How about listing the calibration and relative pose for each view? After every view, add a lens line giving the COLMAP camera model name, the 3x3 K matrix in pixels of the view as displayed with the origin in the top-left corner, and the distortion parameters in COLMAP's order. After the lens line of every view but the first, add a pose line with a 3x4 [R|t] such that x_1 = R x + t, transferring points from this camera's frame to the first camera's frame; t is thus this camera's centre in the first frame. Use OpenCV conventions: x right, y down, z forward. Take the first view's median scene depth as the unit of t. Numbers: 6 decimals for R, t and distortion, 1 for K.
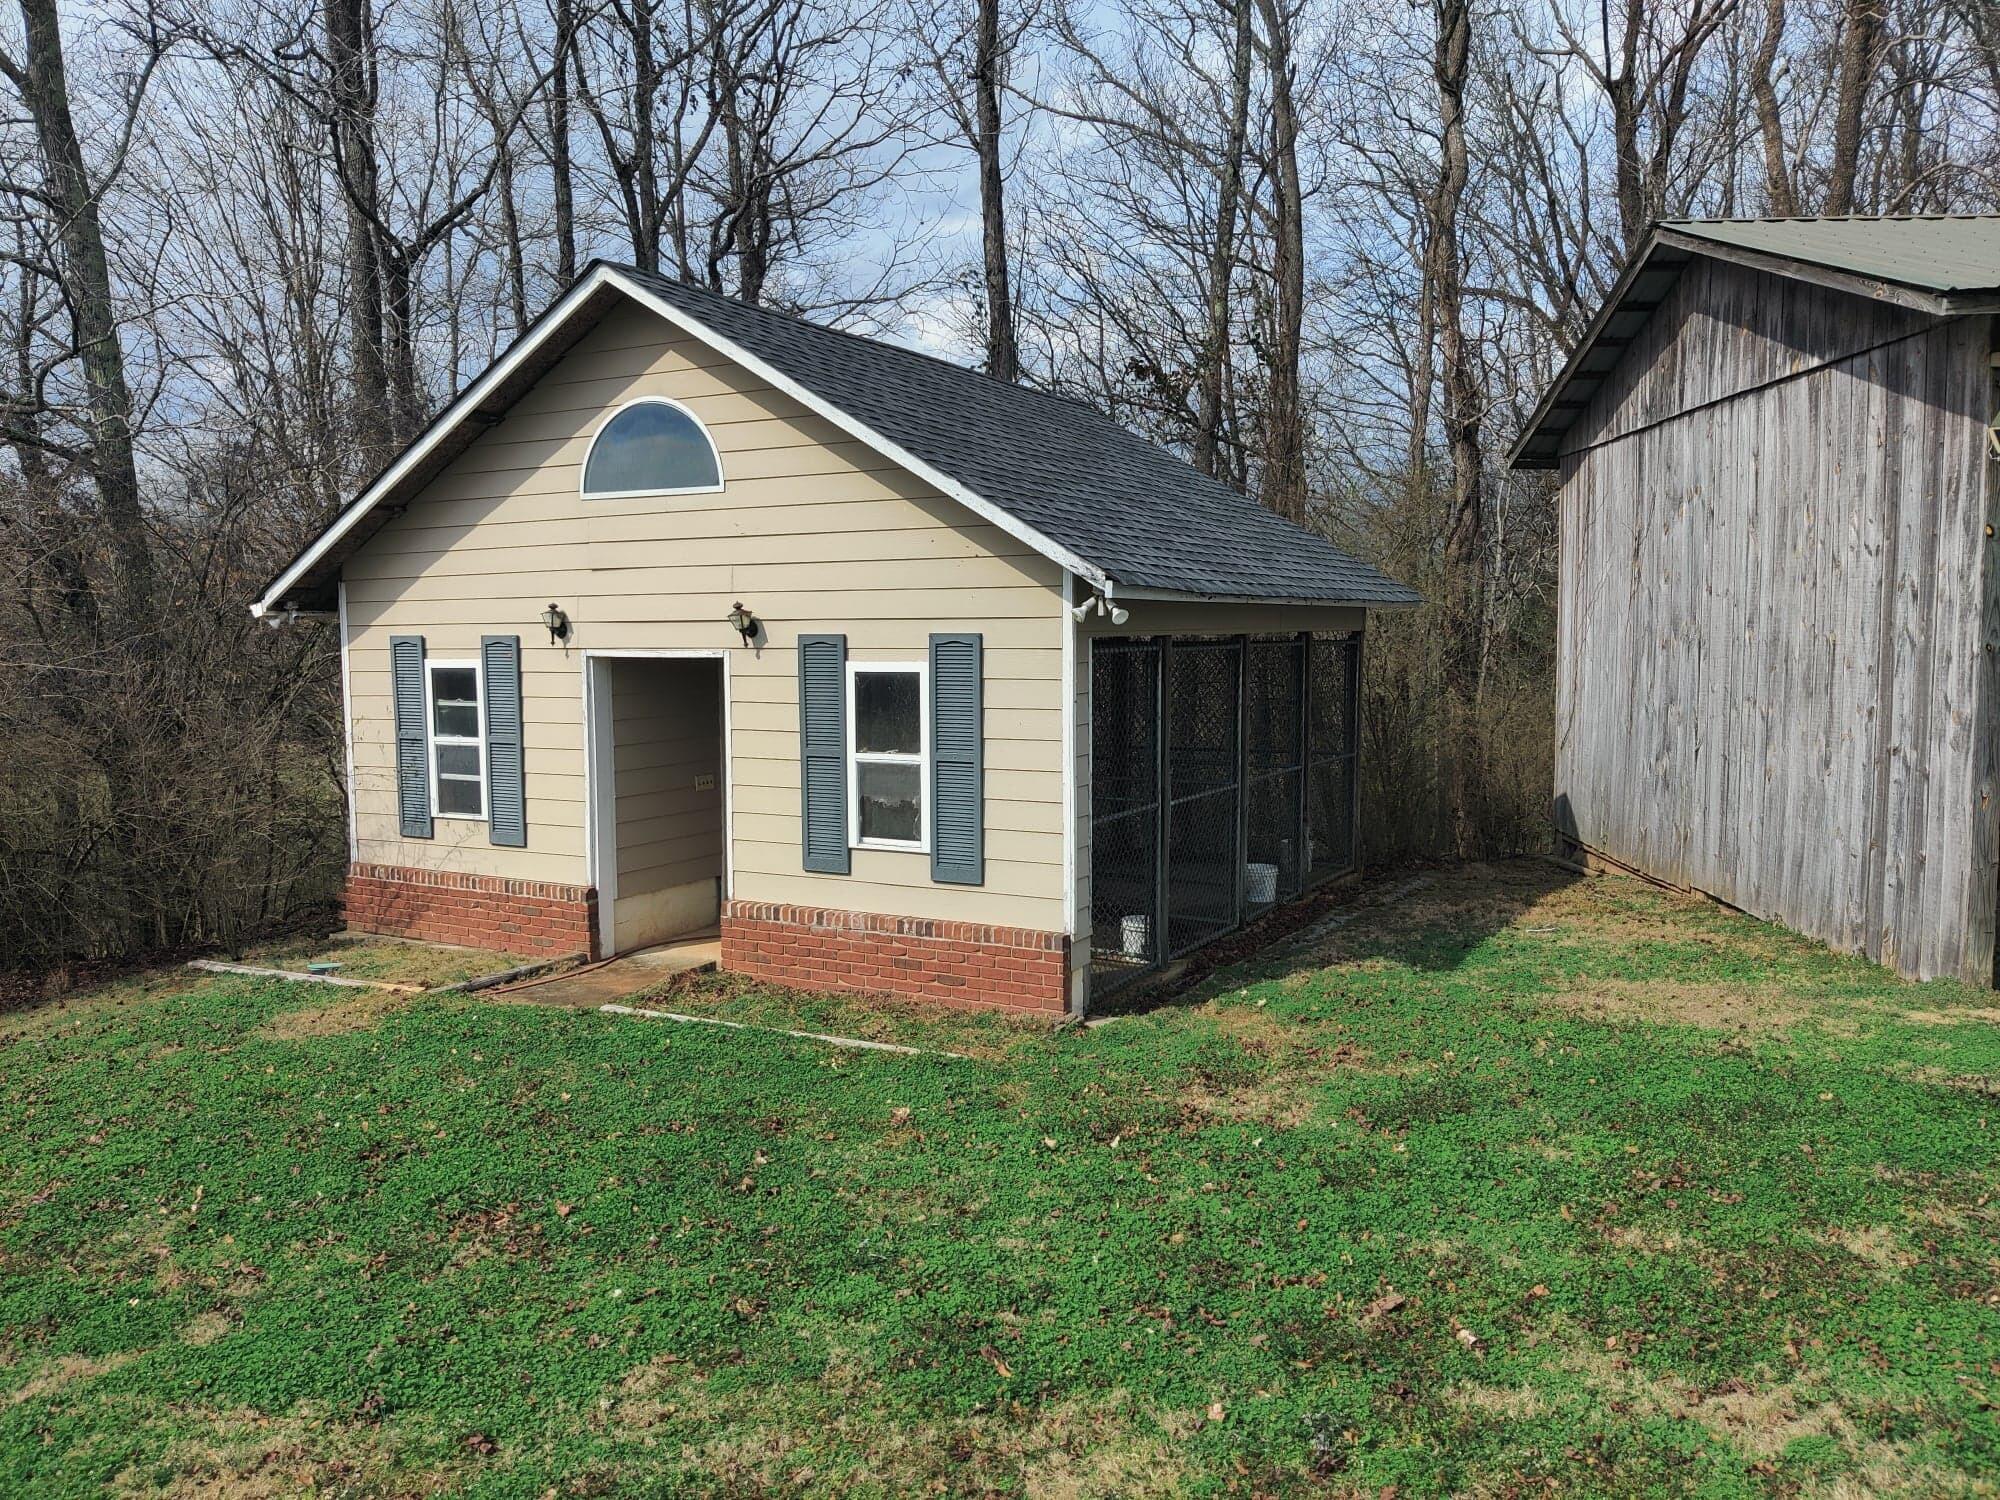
lens RADIAL K [[1512.0, 0, 999.6], [0, 1512.0, 763.8], [0, 0, 1]] dist [0.016476, -0.000677]
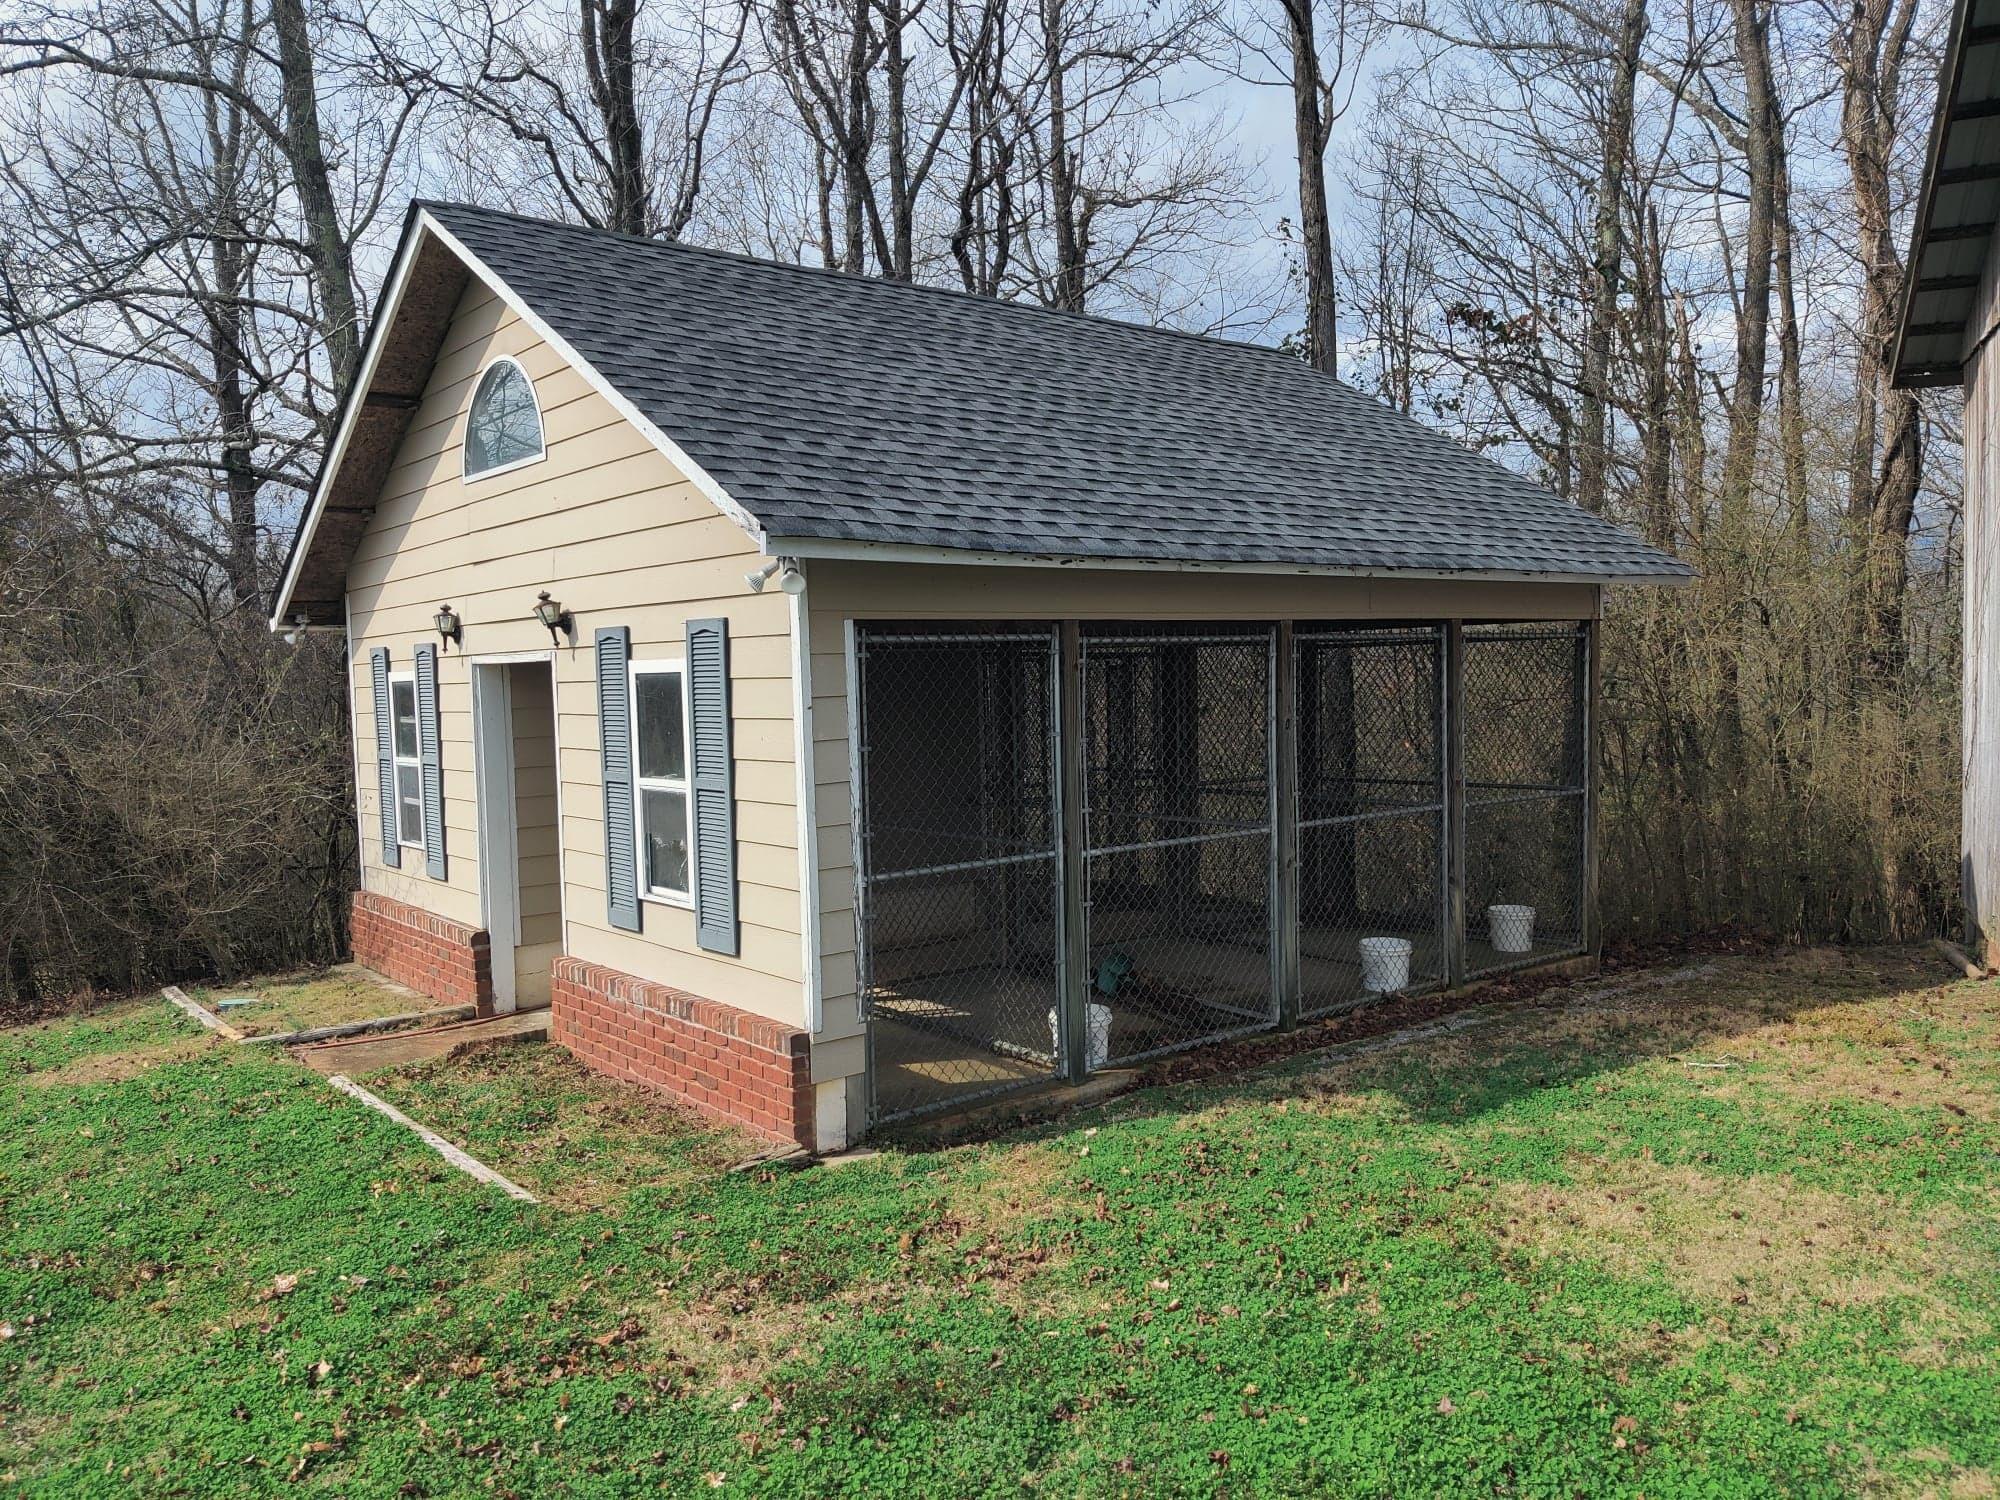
lens RADIAL K [[1512.0, 0, 1049.8], [0, 1512.0, 769.2], [0, 0, 1]] dist [0.016476, -0.000677]
pose [[0.929737, 0.008315, -0.368131, 0.388895], [-0.015359, 0.999751, -0.016207, -0.001892], [0.367905, 0.020722, 0.929633, 0.346728]]
